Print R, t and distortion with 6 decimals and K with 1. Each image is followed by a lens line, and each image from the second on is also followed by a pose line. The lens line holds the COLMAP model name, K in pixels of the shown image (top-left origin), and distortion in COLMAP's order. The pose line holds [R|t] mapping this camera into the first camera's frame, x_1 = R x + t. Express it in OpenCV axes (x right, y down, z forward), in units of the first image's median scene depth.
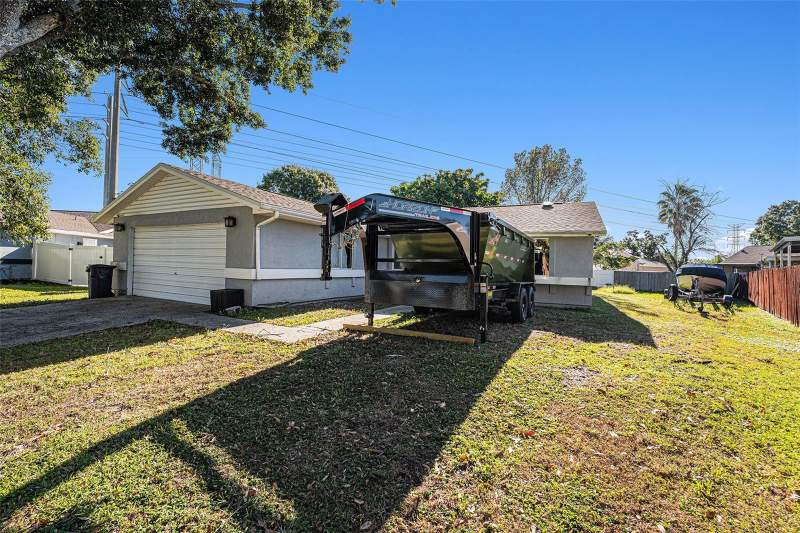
lens RADIAL K [[331.9, 0, 433.1], [0, 331.9, 267.3], [0, 0, 1]] dist [-0.027960, -0.000054]
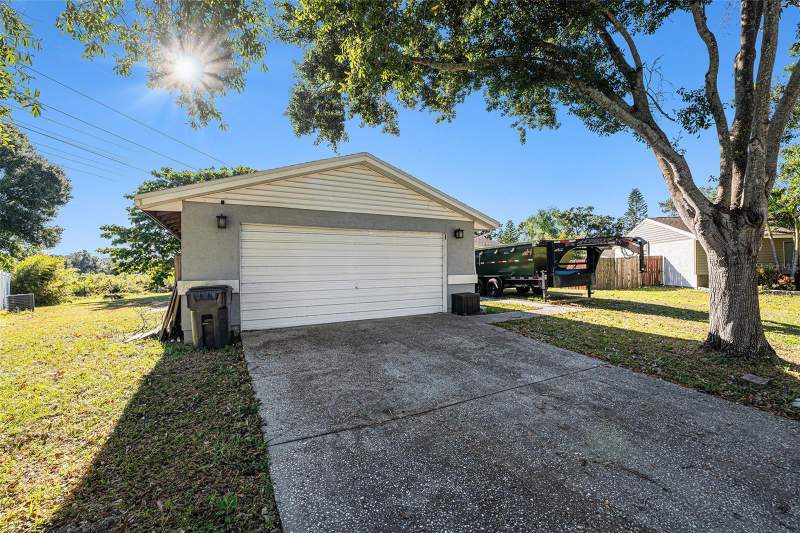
lens RADIAL K [[315.3, 0, 400.0], [0, 315.3, 266.5], [0, 0, 1]] dist [-0.013736, 0.000147]
pose [[0.602039, -0.036197, 0.797646, -1.262057], [0.032641, 0.999253, 0.020710, -0.043567], [-0.797799, 0.013568, 0.602770, 0.403416]]
